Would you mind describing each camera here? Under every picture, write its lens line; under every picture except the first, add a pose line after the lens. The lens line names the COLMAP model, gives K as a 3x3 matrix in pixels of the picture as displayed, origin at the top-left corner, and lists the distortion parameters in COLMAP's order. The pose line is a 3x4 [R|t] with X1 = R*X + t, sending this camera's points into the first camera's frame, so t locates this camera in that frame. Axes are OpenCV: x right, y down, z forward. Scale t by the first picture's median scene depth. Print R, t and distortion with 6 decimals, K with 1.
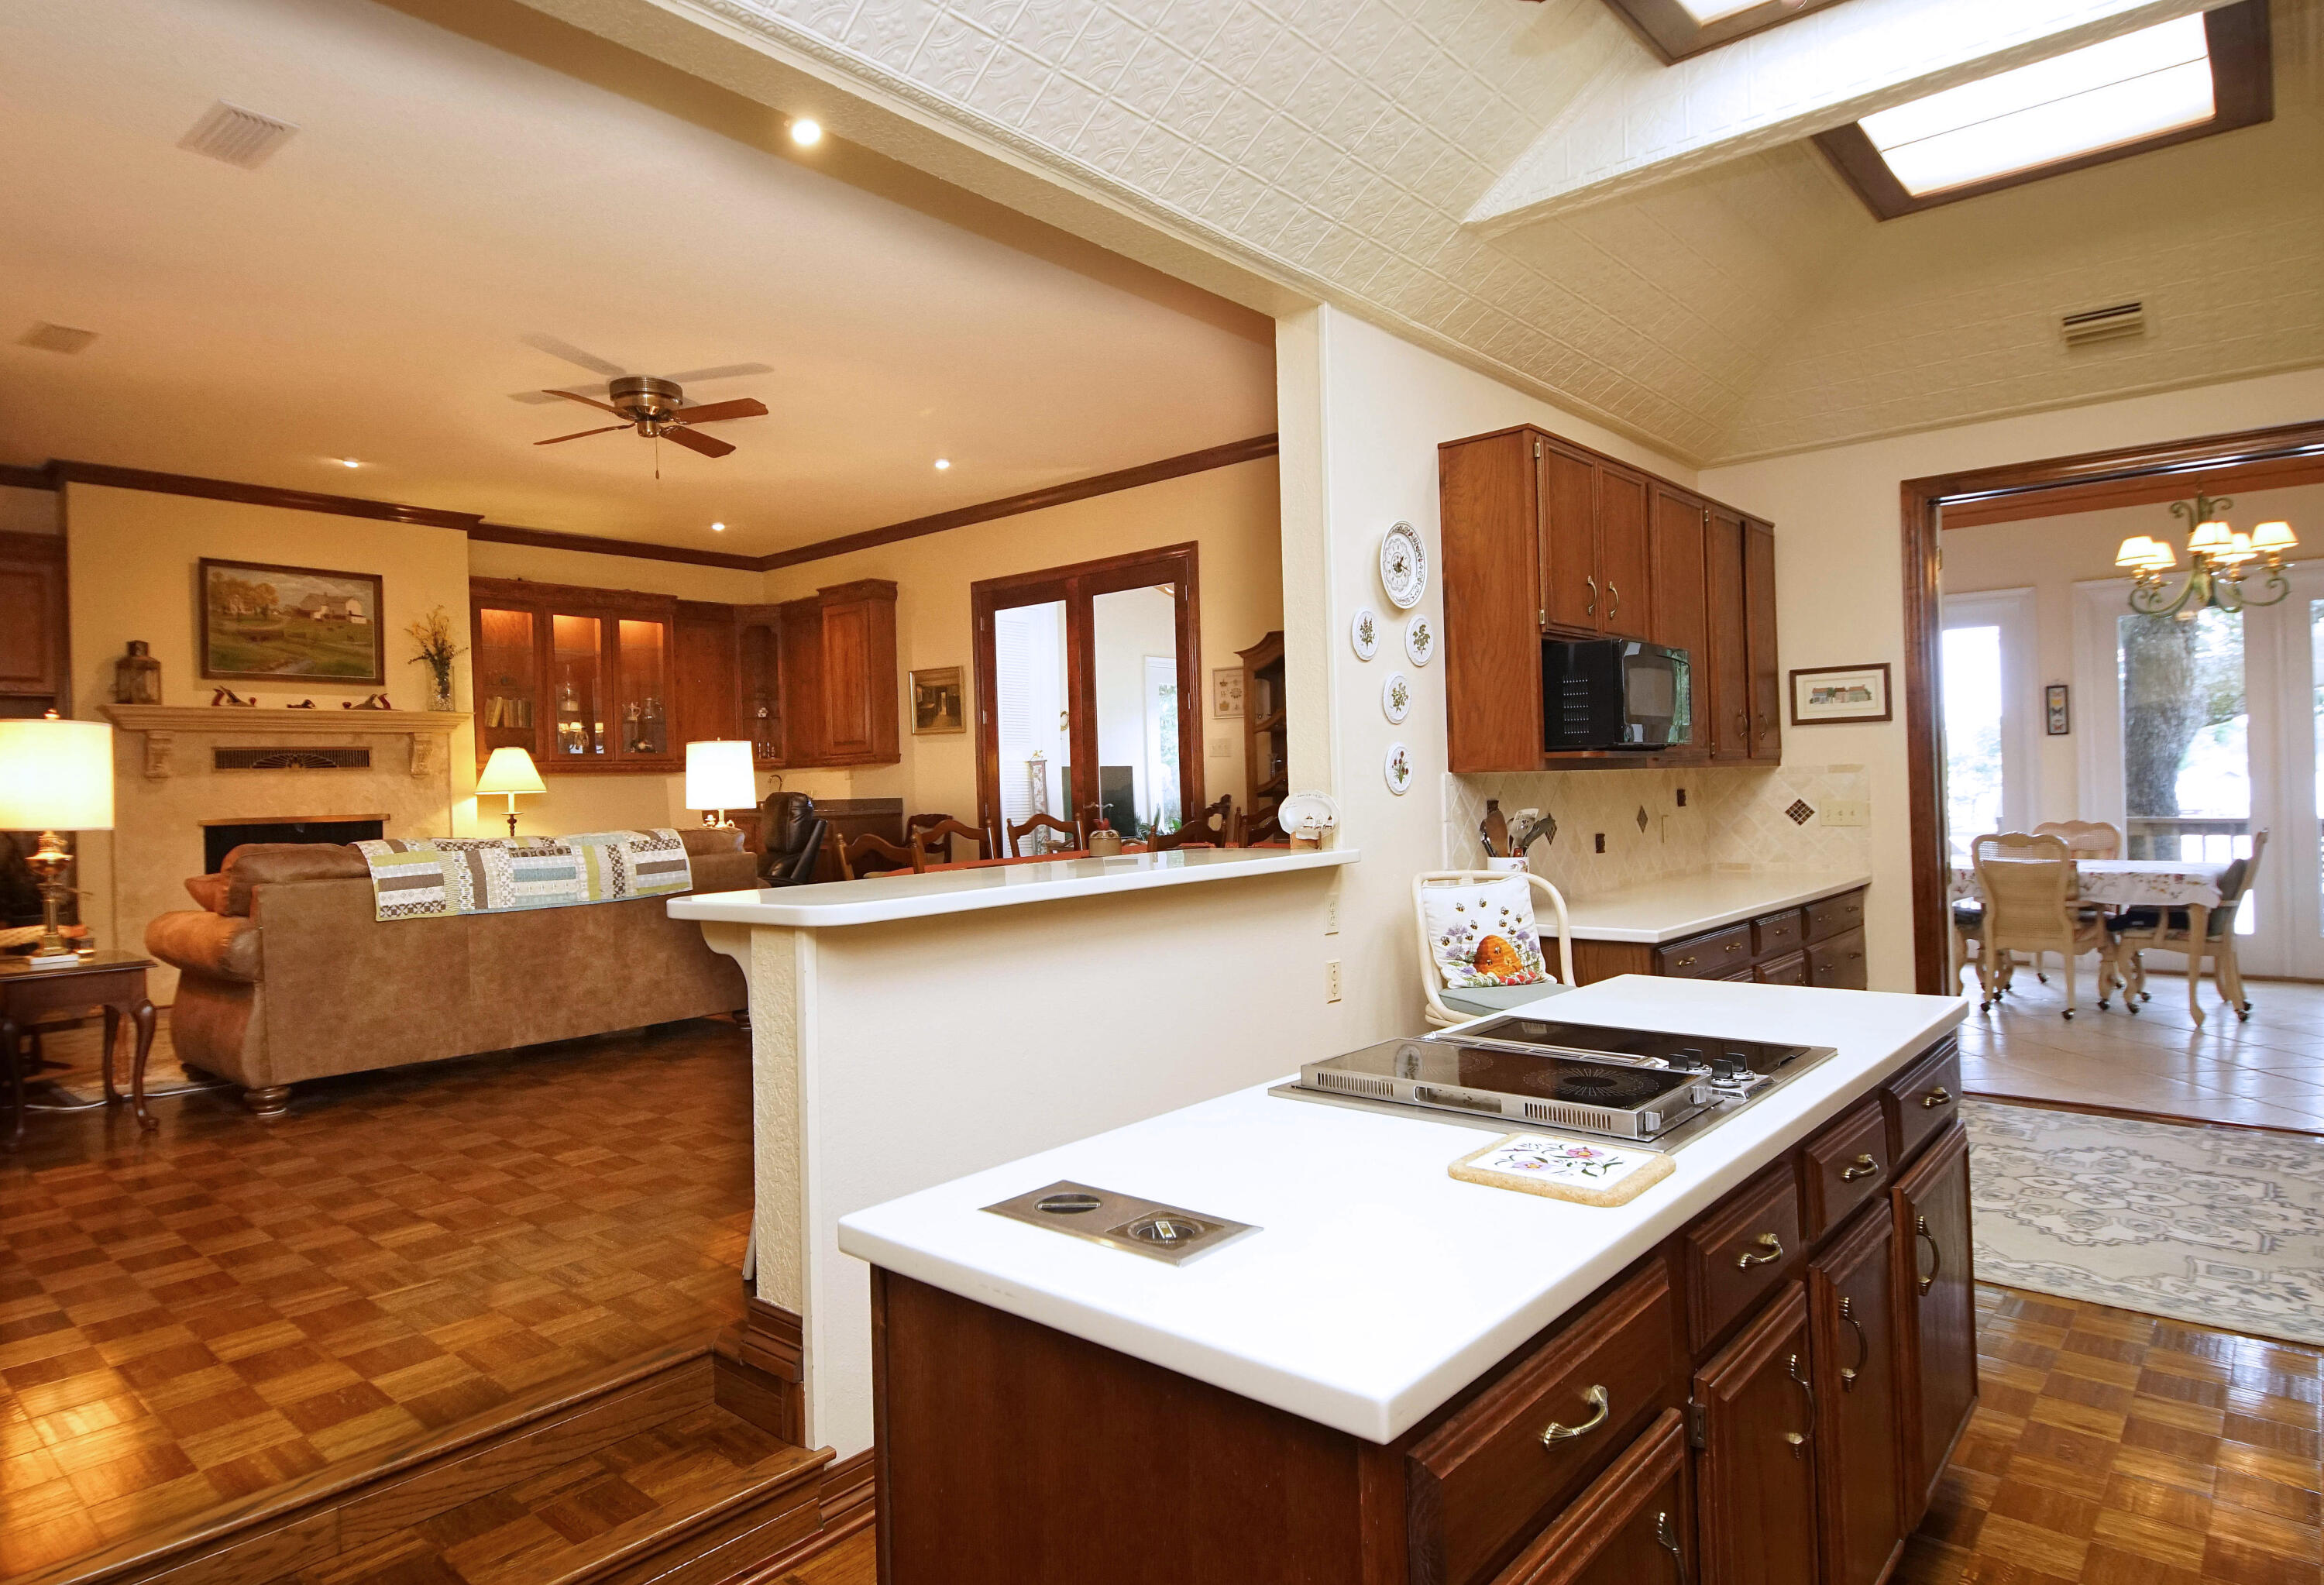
lens RADIAL K [[1341.3, 0, 1168.9], [0, 1341.3, 779.4], [0, 0, 1]] dist [-0.005003, -0.004326]
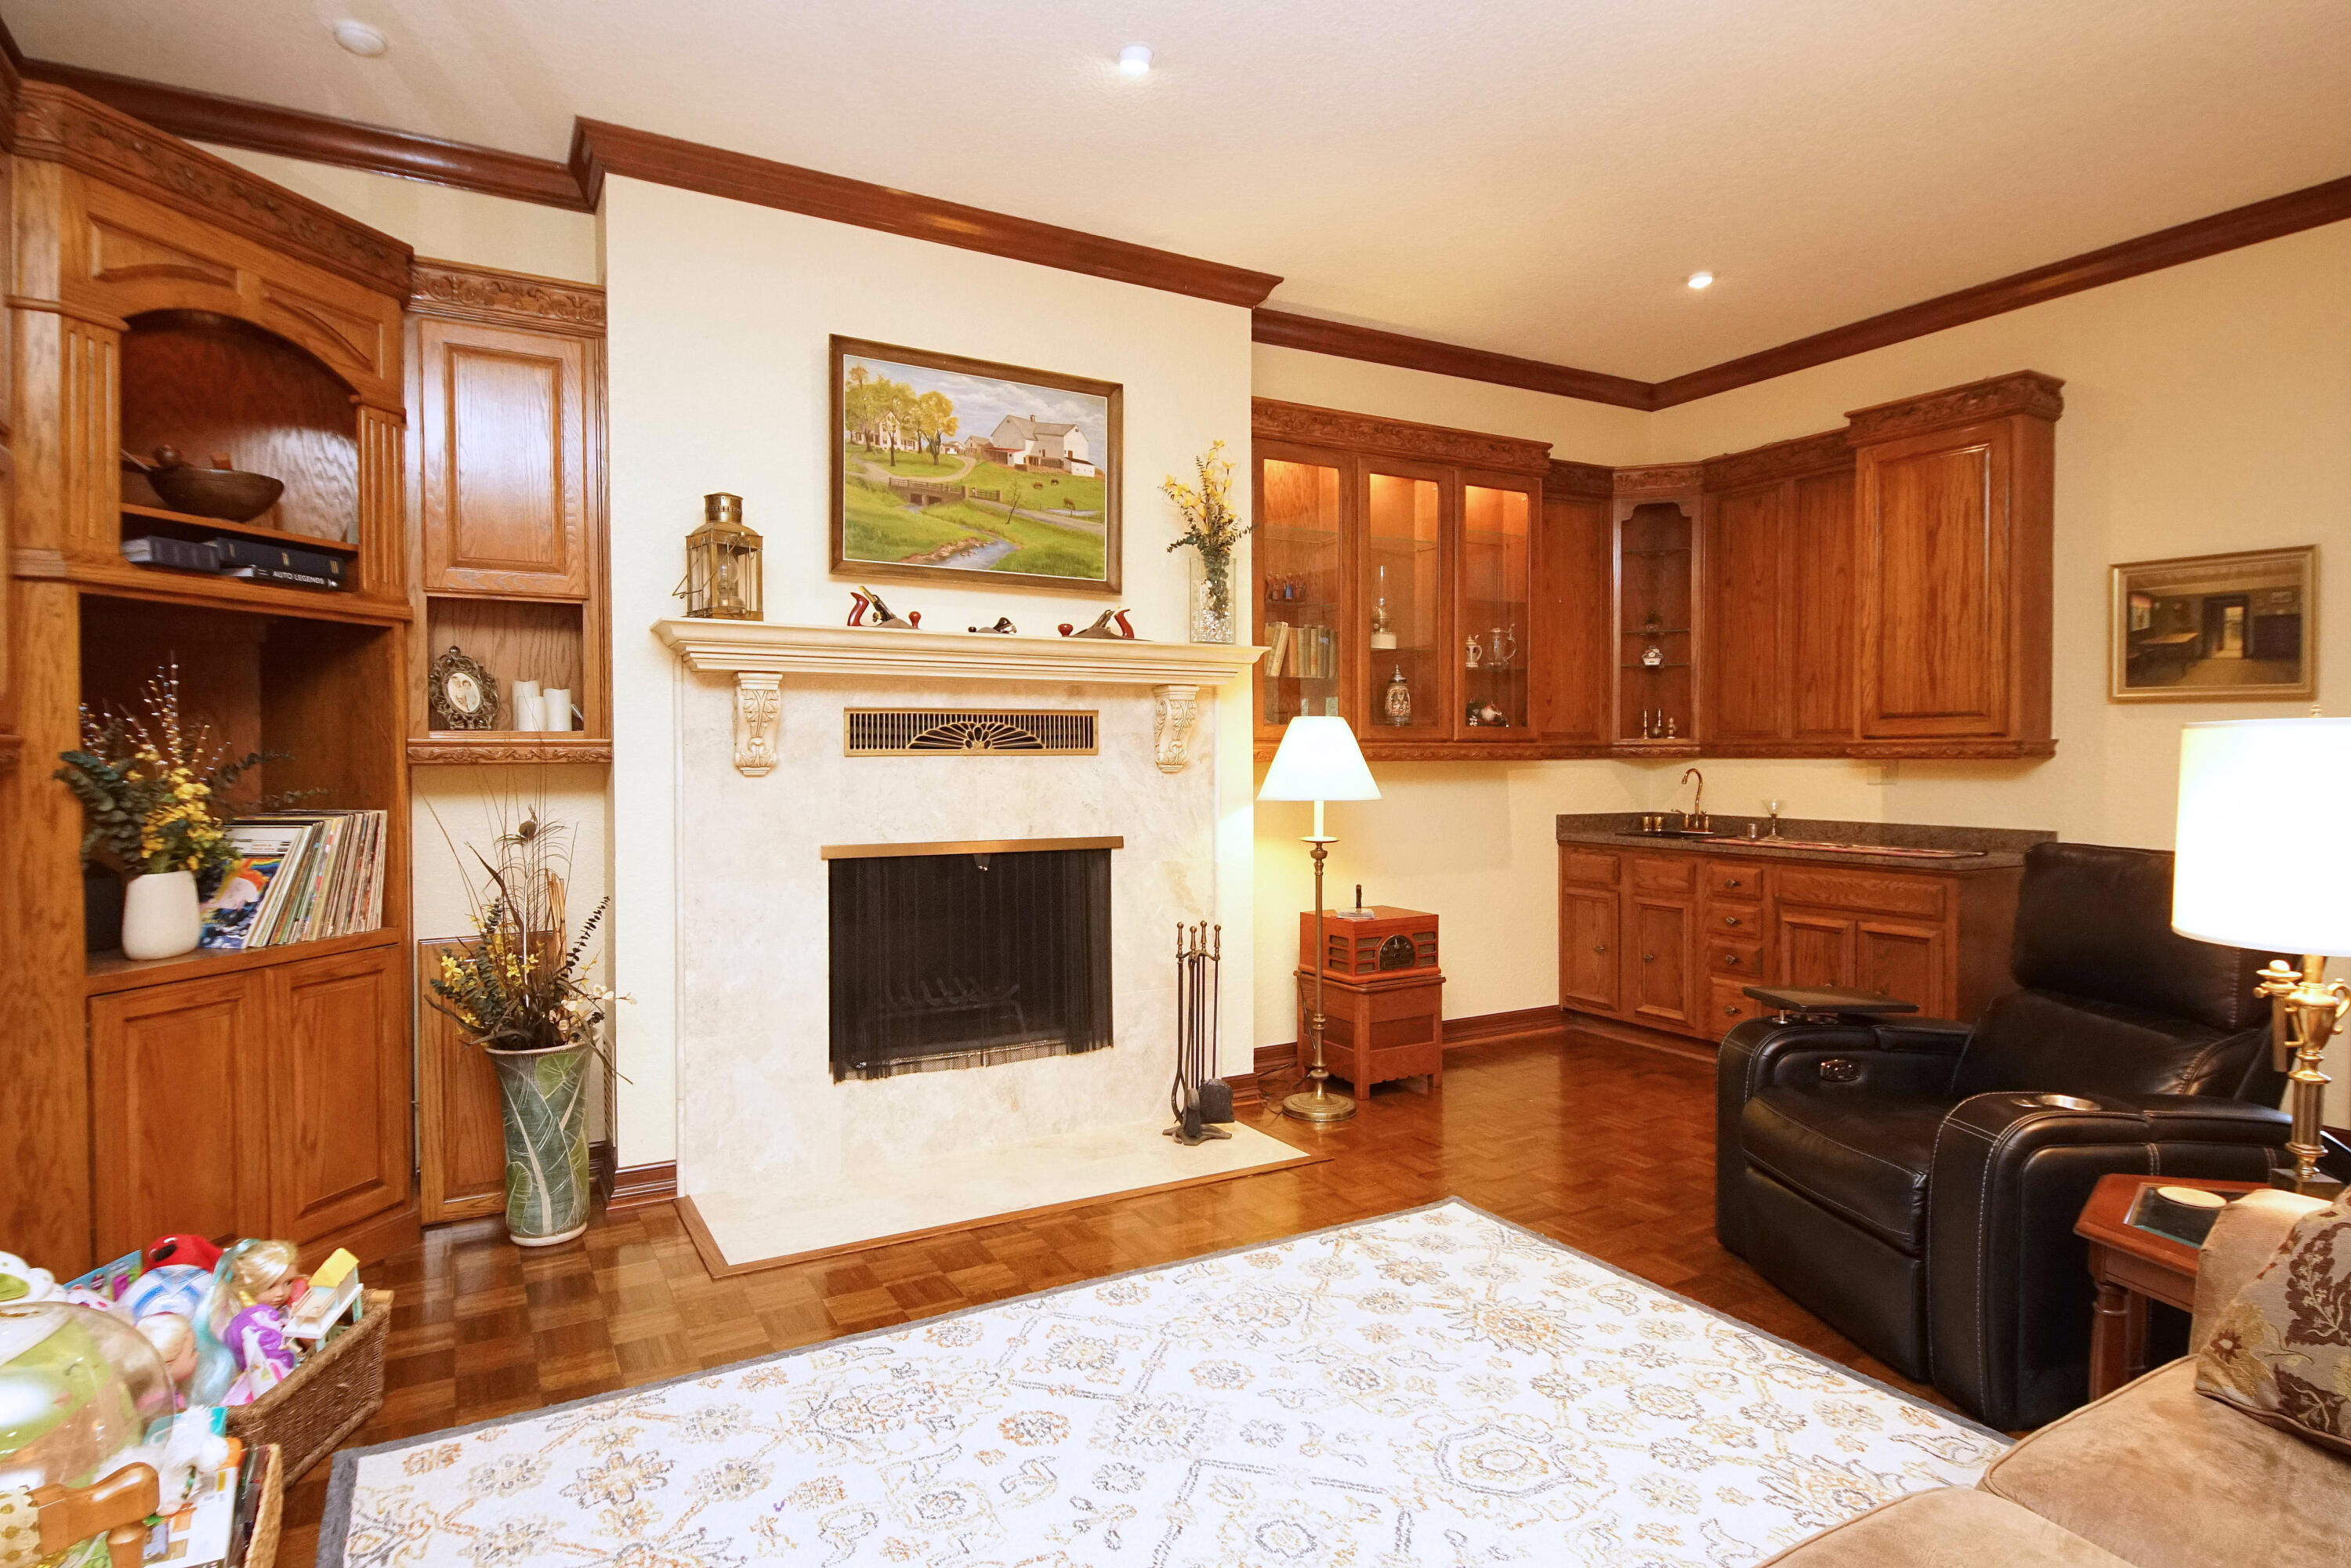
lens RADIAL K [[1265.0, 0, 1175.5], [0, 1265.0, 780.0], [0, 0, 1]] dist [0.004321, 0.000340]
pose [[0.937592, 0.035901, -0.345880, -0.392810], [-0.024843, 0.999030, 0.036352, -0.015619], [0.346849, -0.025491, 0.937574, 0.539038]]
